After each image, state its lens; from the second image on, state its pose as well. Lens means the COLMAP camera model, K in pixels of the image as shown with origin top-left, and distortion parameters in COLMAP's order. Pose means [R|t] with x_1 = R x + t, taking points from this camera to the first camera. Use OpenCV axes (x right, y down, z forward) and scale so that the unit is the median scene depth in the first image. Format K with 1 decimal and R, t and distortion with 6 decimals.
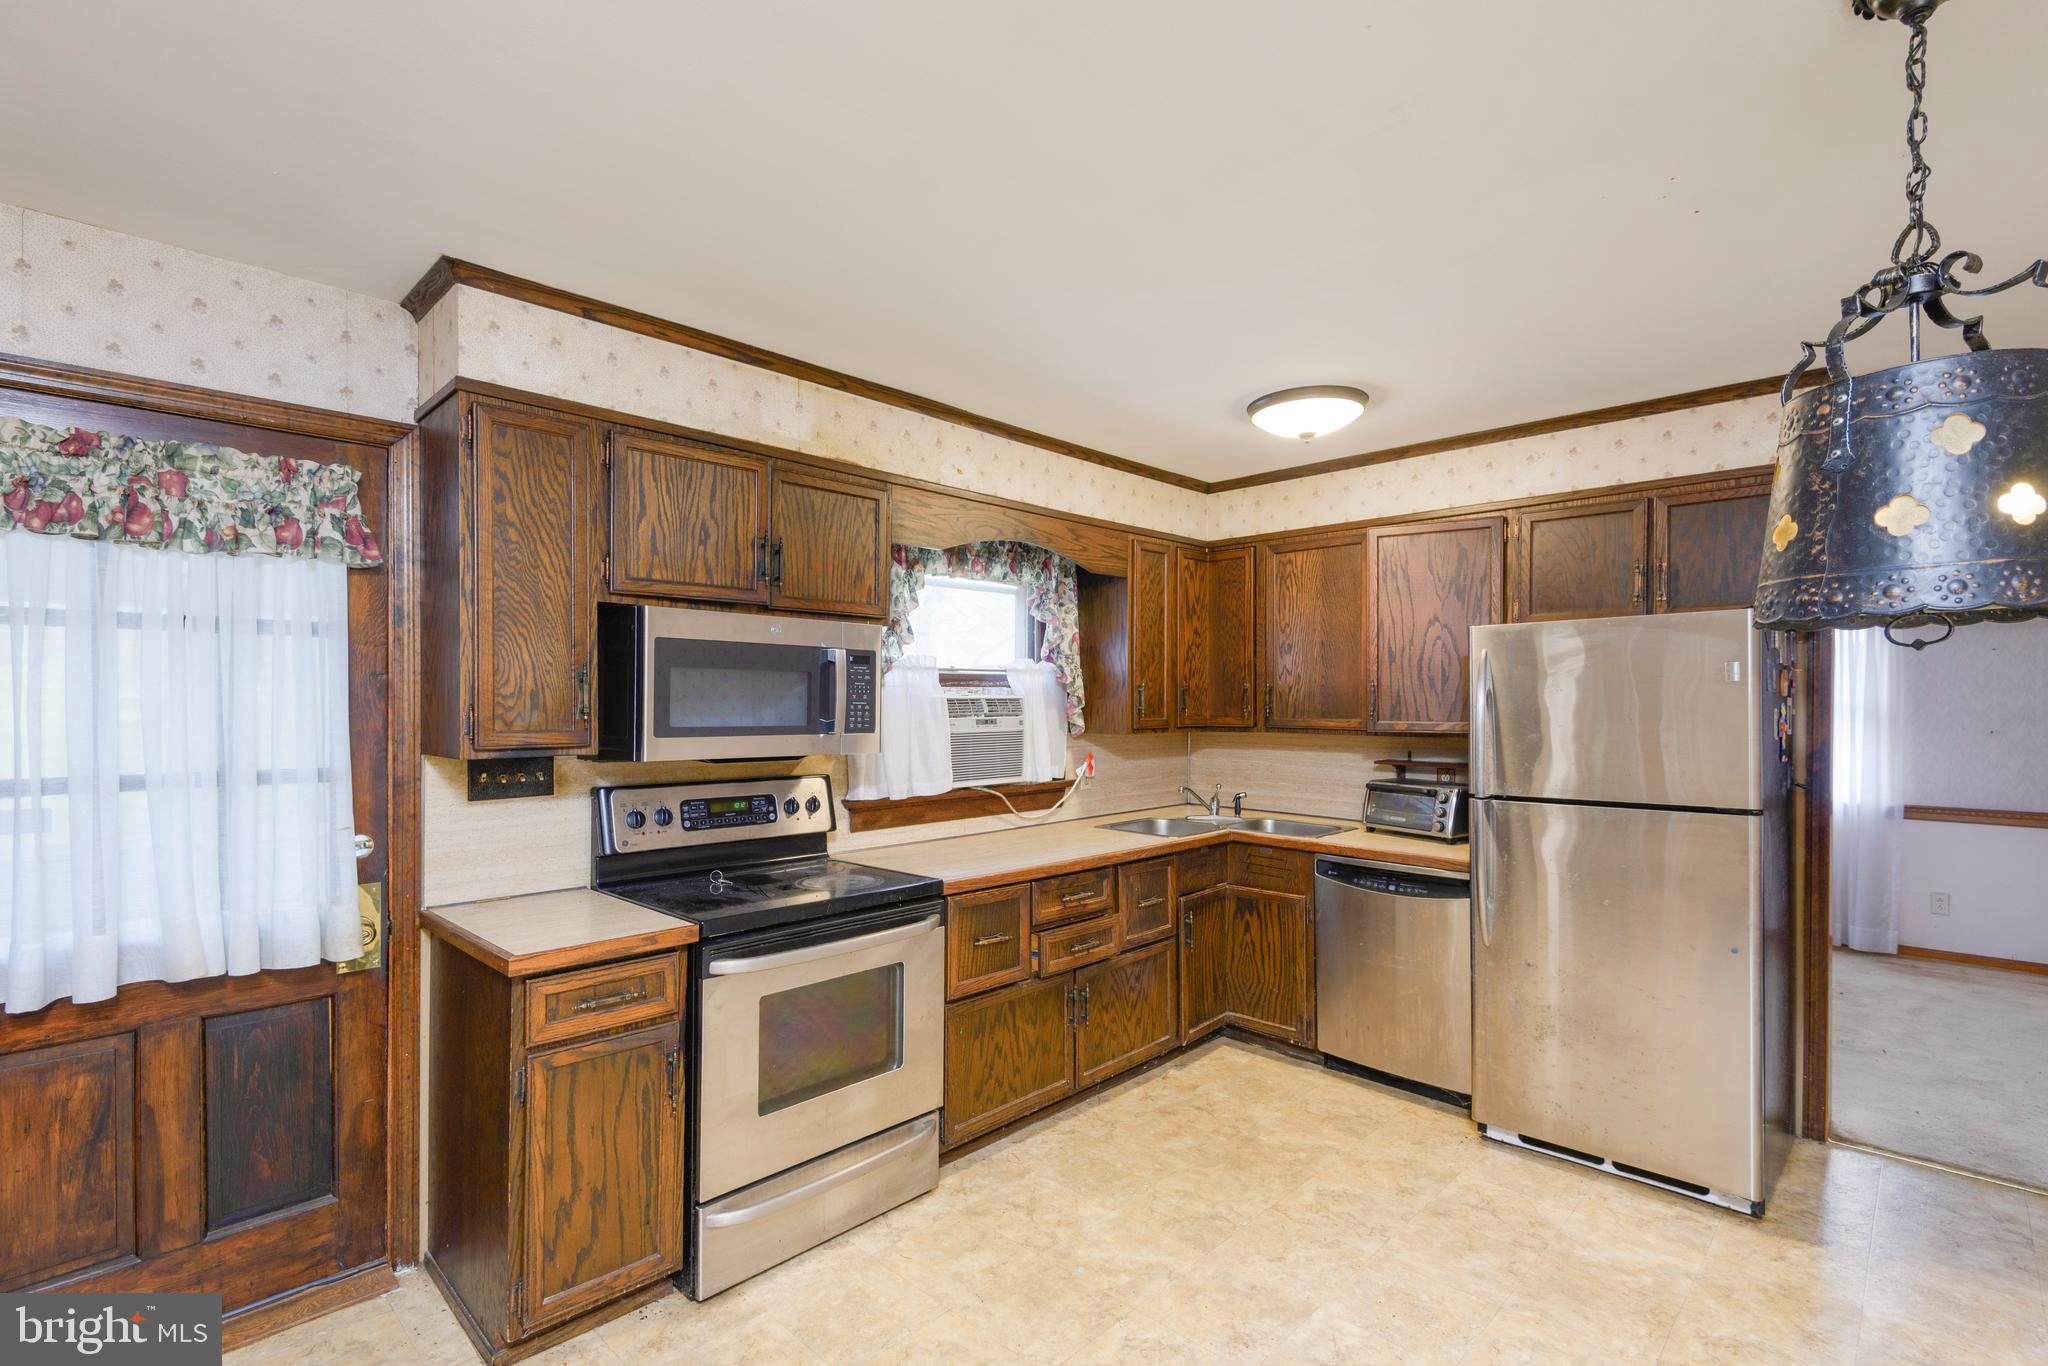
lens RADIAL K [[921.3, 0, 1020.4], [0, 921.3, 696.5], [0, 0, 1]] dist [0.000200, 0.000284]
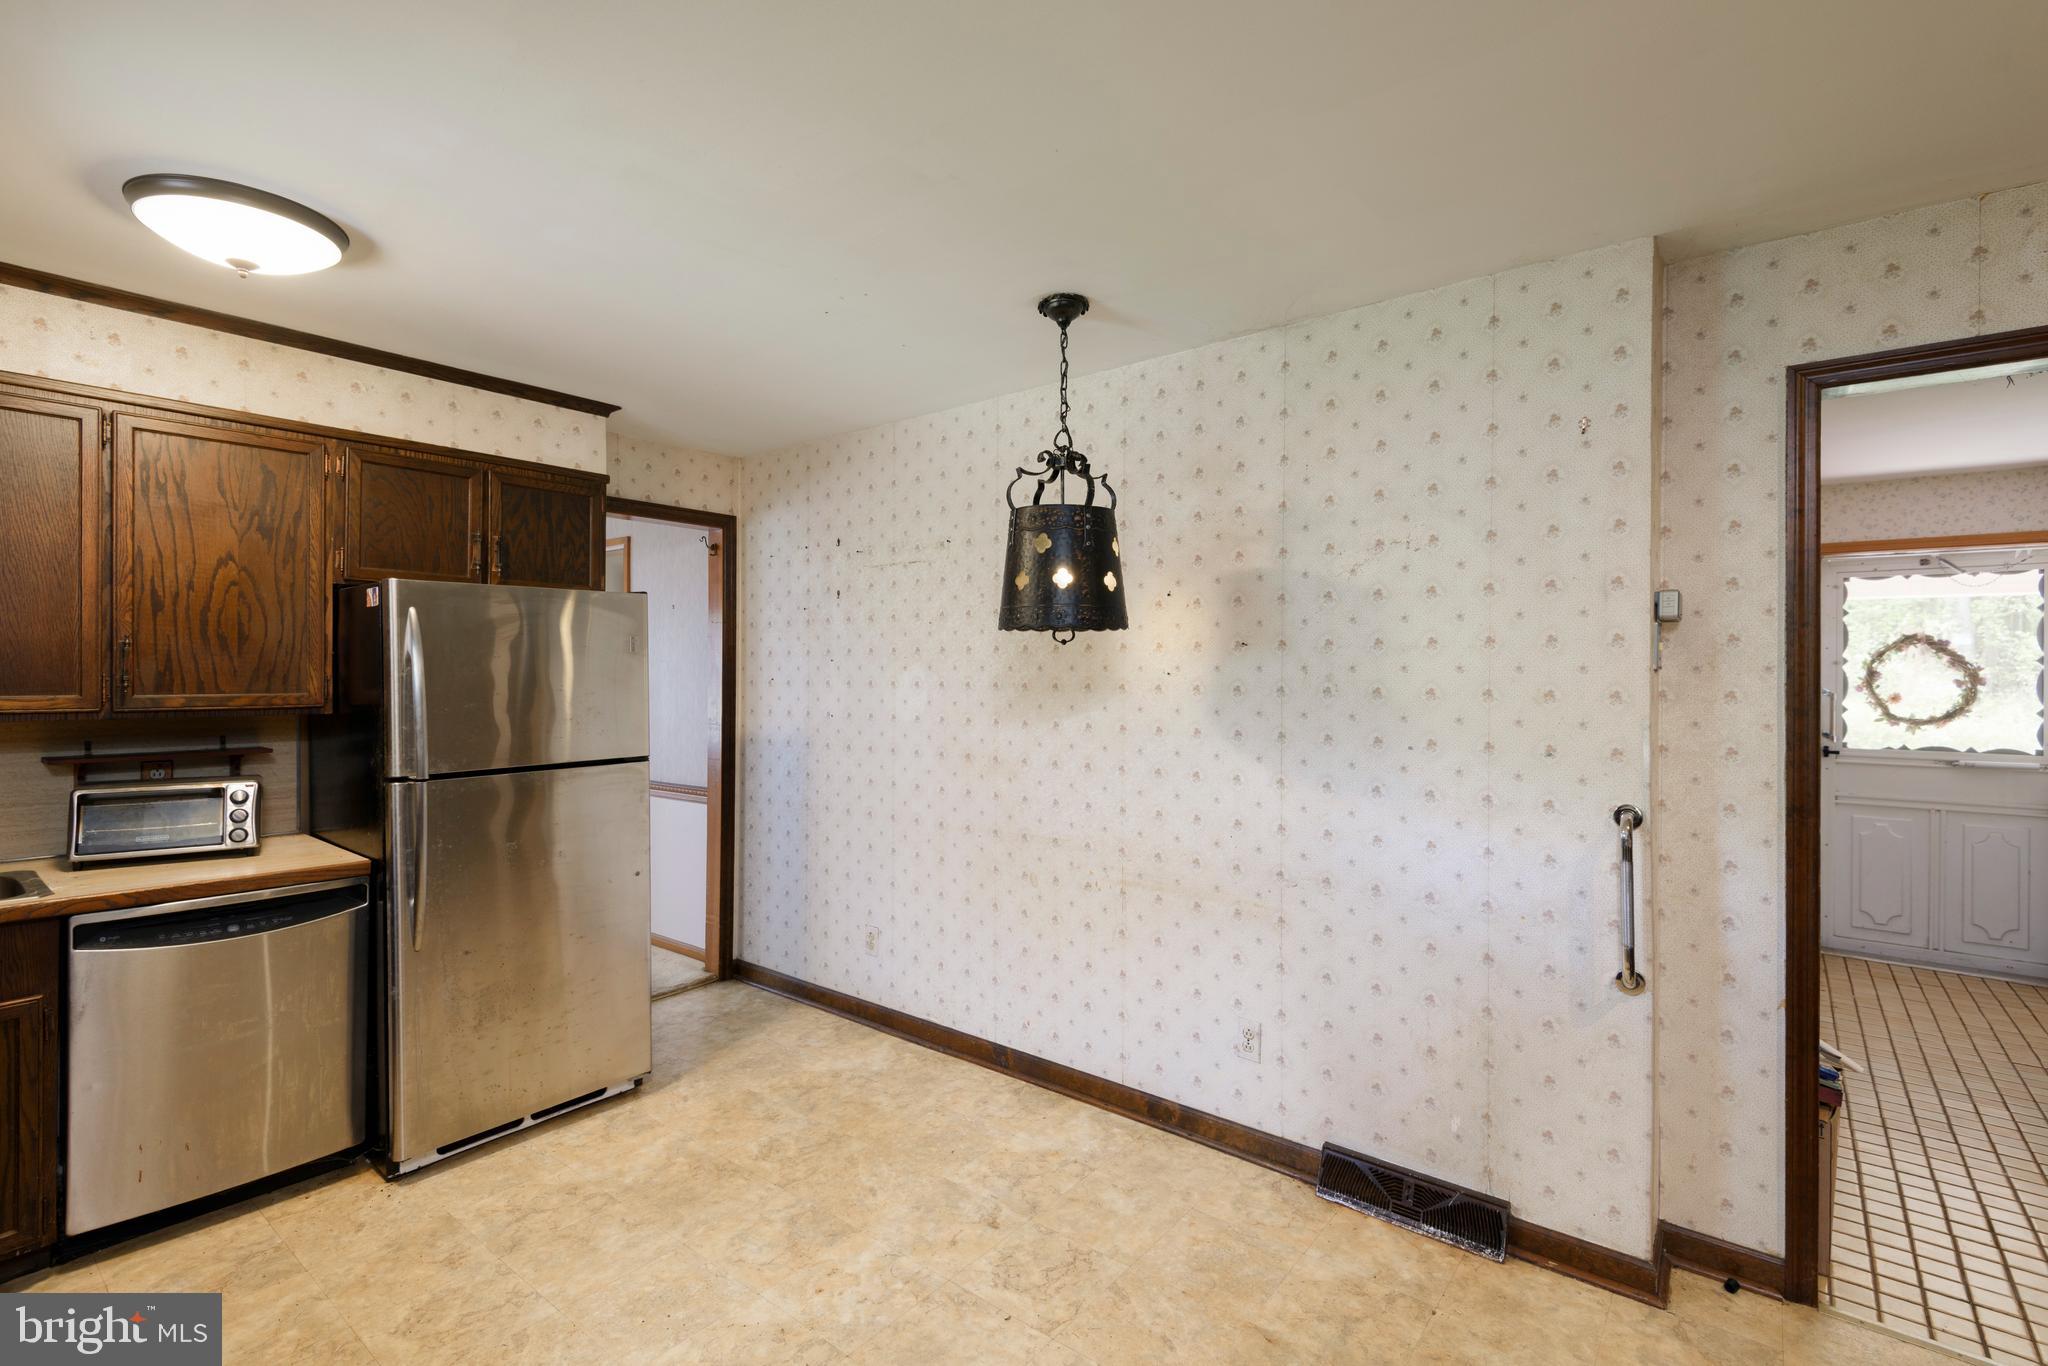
lens RADIAL K [[928.2, 0, 1020.3], [0, 928.2, 668.0], [0, 0, 1]] dist [-0.016837, -0.000302]
pose [[-0.095104, 0.003079, 0.995463, -0.500437], [-0.009309, 0.999949, -0.003982, 0.003487], [-0.995424, -0.009646, -0.095071, 0.638499]]
